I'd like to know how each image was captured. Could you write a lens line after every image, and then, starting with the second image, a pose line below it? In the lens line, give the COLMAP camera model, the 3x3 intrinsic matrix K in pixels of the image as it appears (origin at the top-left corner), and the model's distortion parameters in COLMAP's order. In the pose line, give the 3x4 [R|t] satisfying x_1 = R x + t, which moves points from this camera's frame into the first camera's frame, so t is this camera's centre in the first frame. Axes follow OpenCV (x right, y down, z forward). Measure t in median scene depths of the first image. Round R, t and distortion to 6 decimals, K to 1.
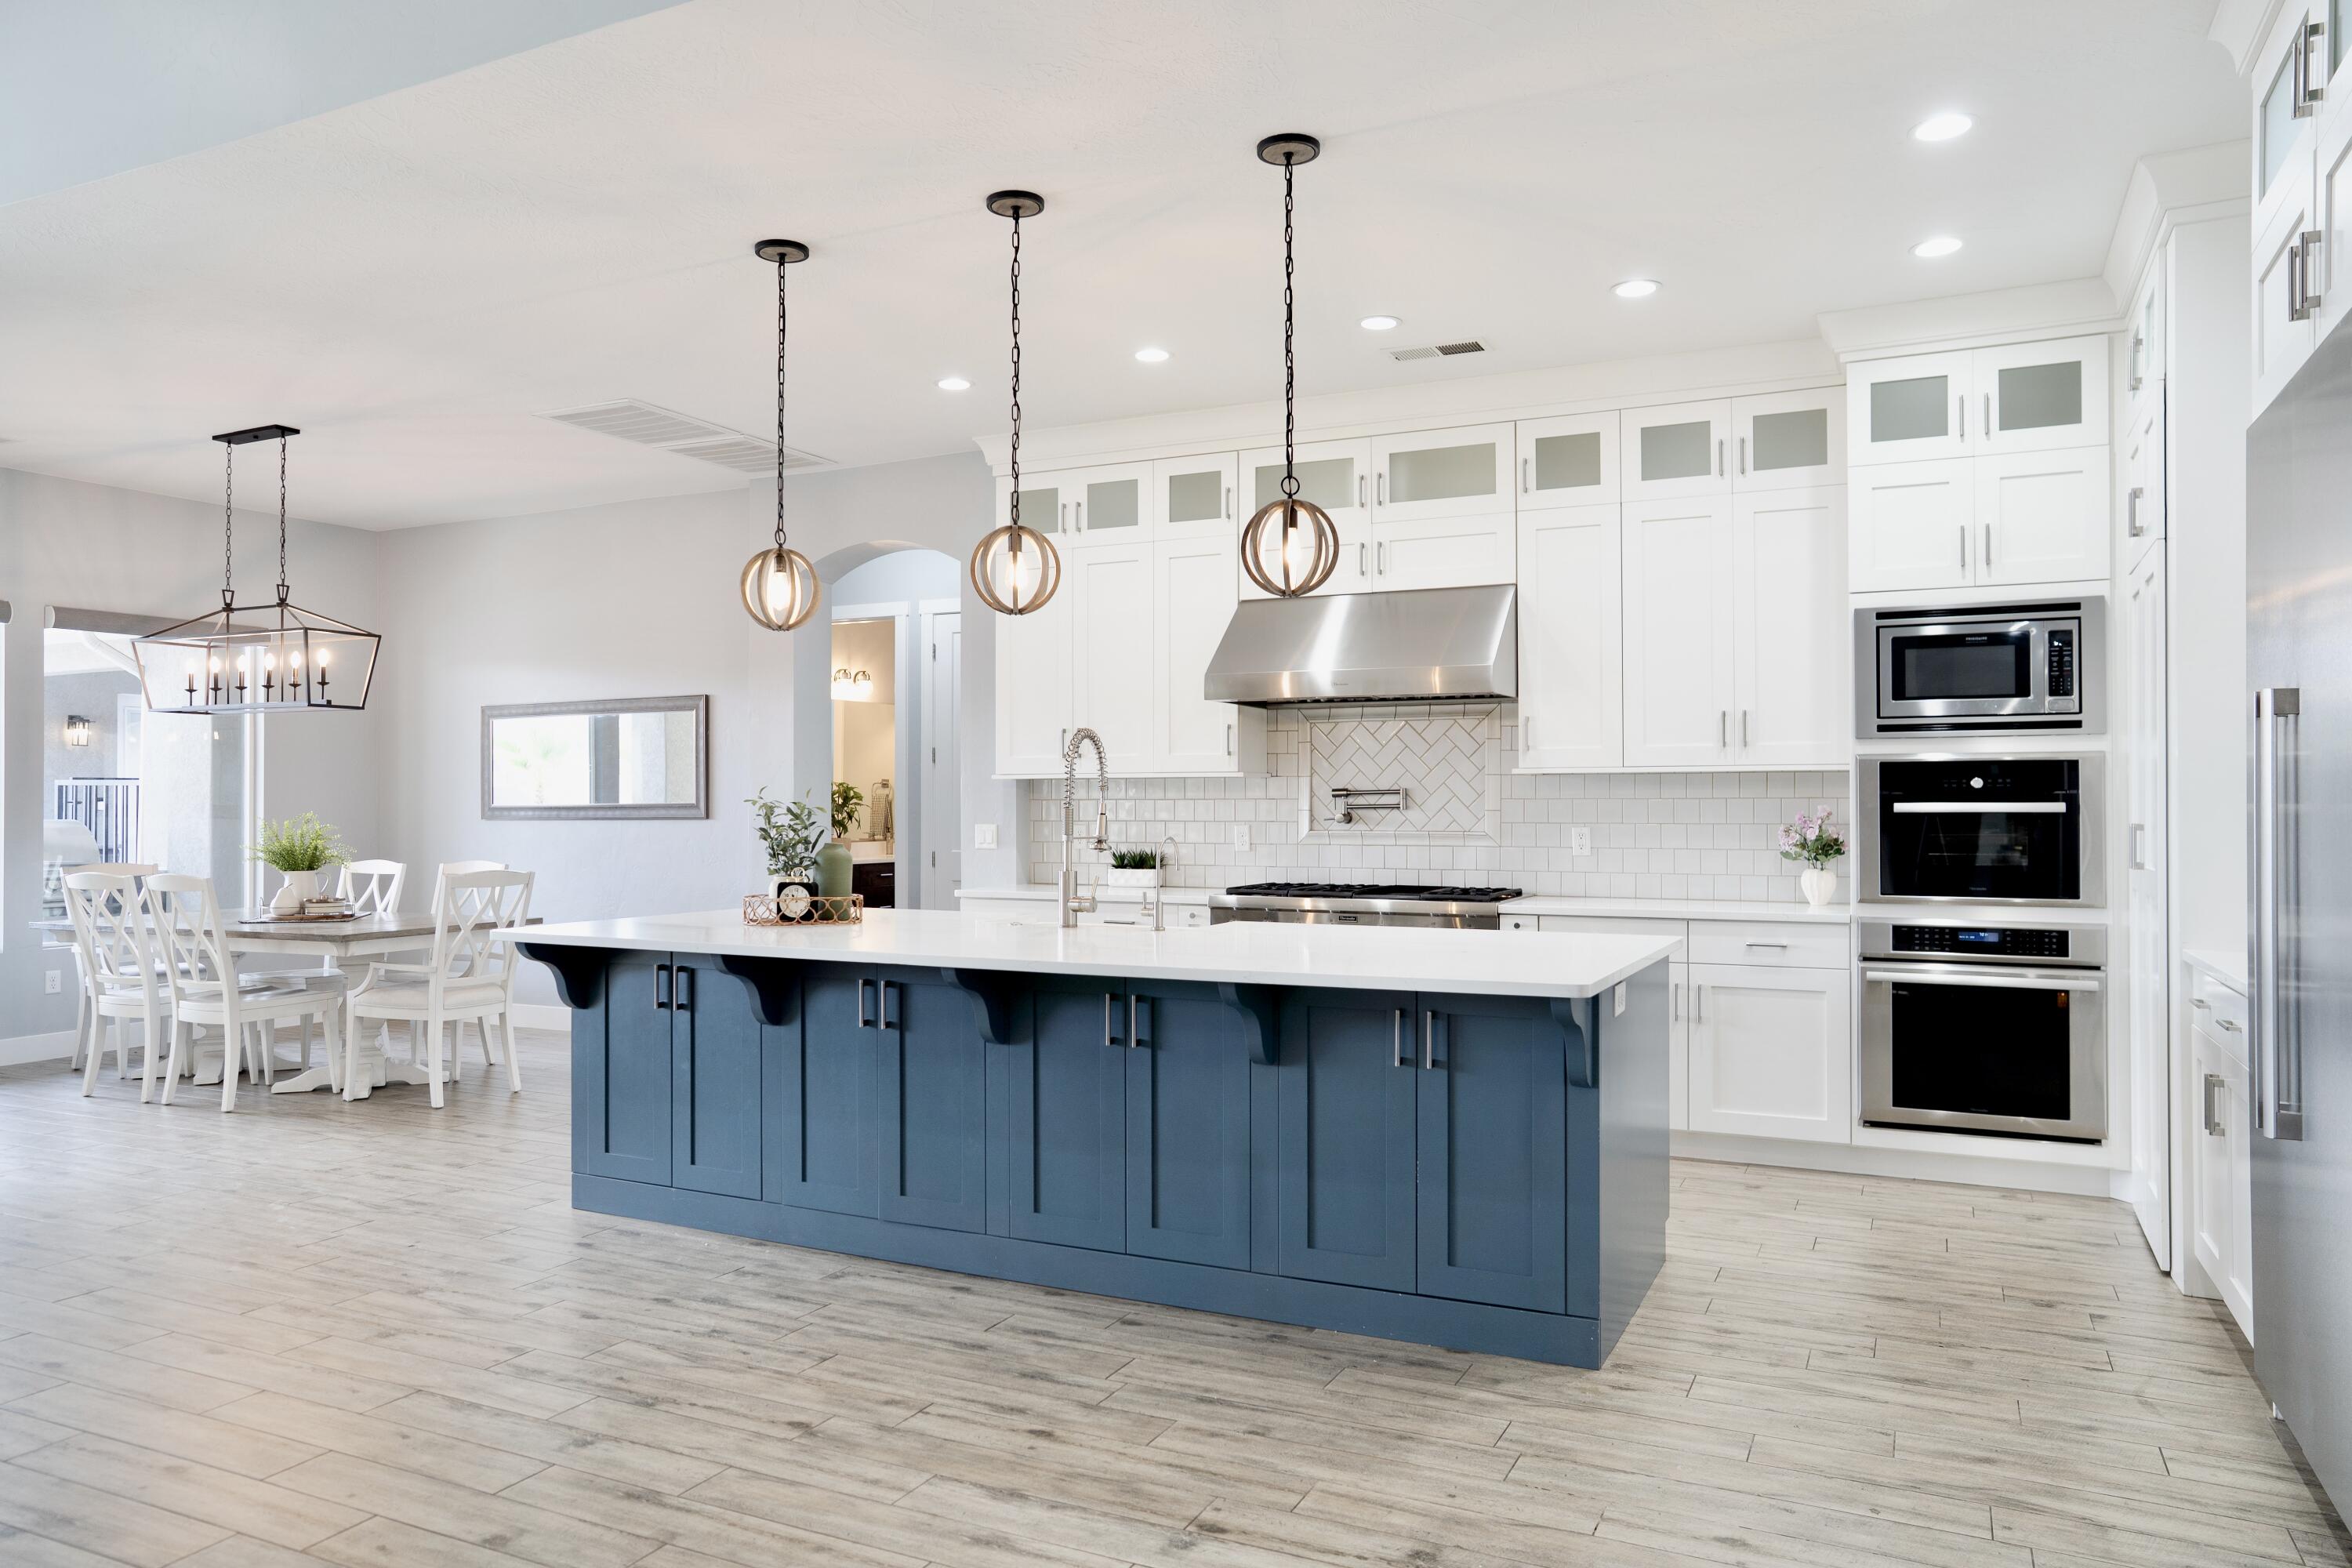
lens RADIAL K [[1561.3, 0, 1186.5], [0, 1561.3, 791.3], [0, 0, 1]] dist [-0.031297, 0.039873]
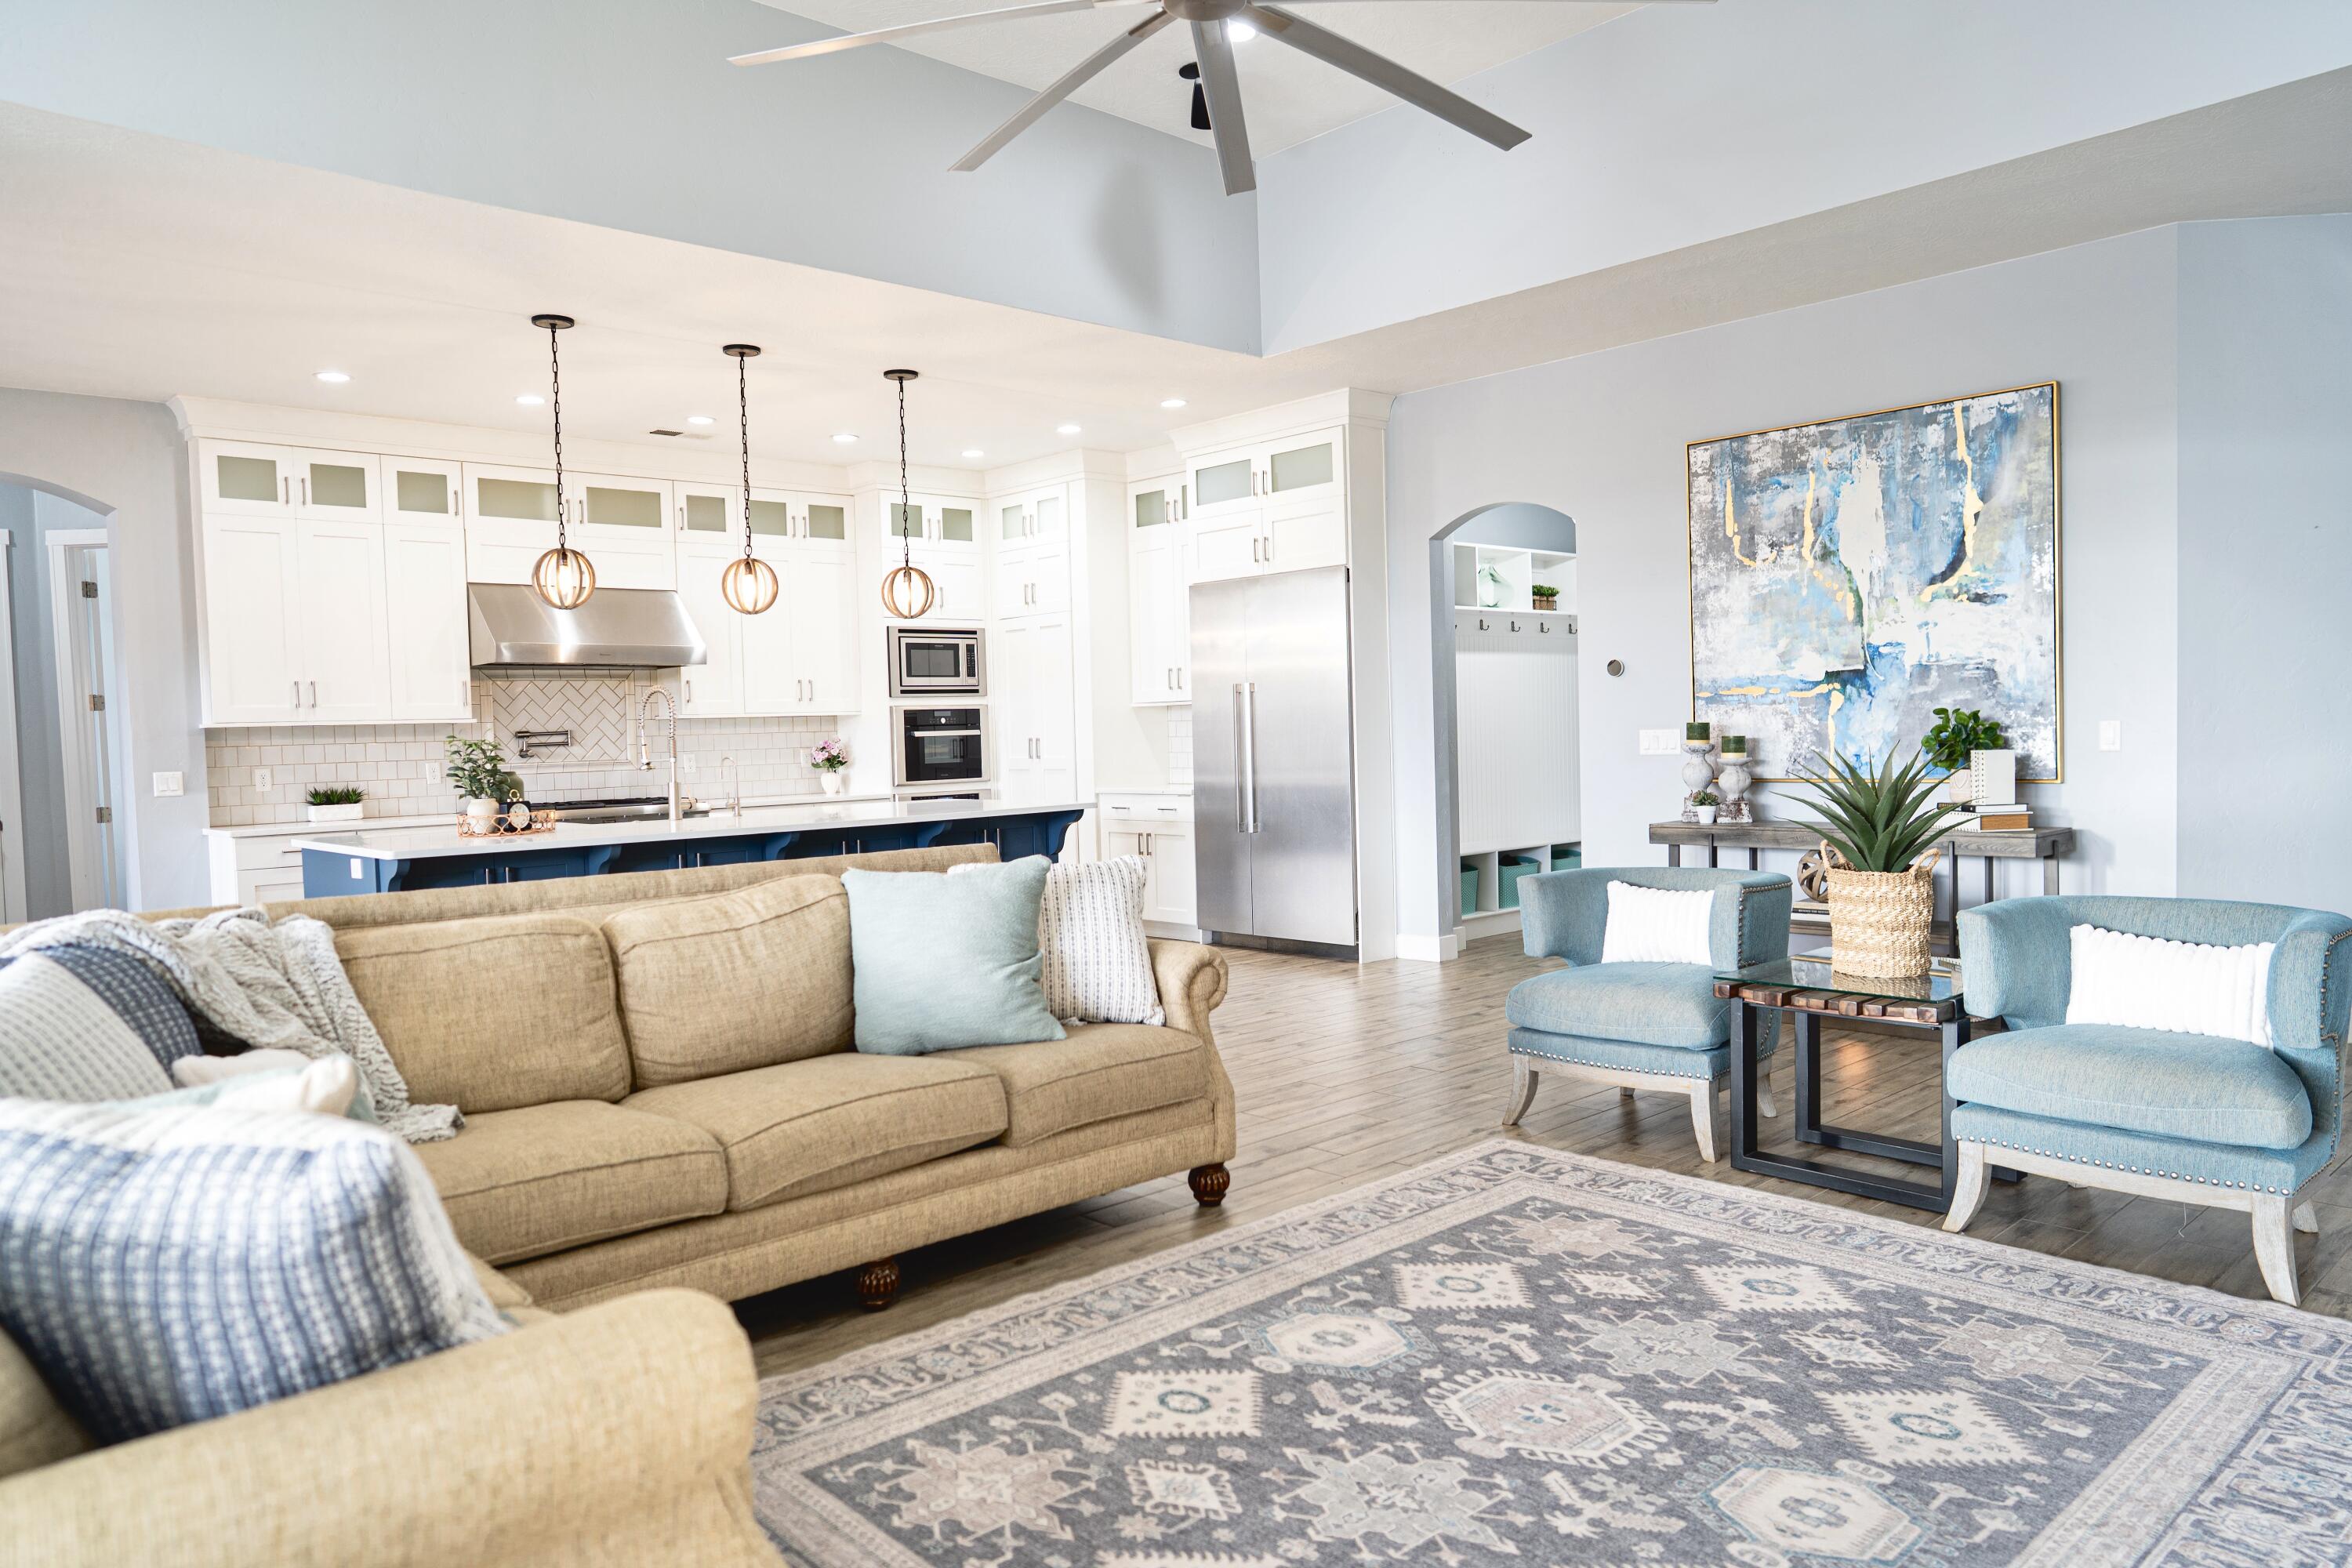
lens RADIAL K [[1561.3, 0, 1183.2], [0, 1561.3, 780.6], [0, 0, 1]] dist [-0.031297, 0.039873]
pose [[0.362331, -0.040018, 0.931190, -0.992168], [0.022154, 0.999165, 0.034319, 0.007698], [-0.931786, 0.008195, 0.362915, 0.011655]]
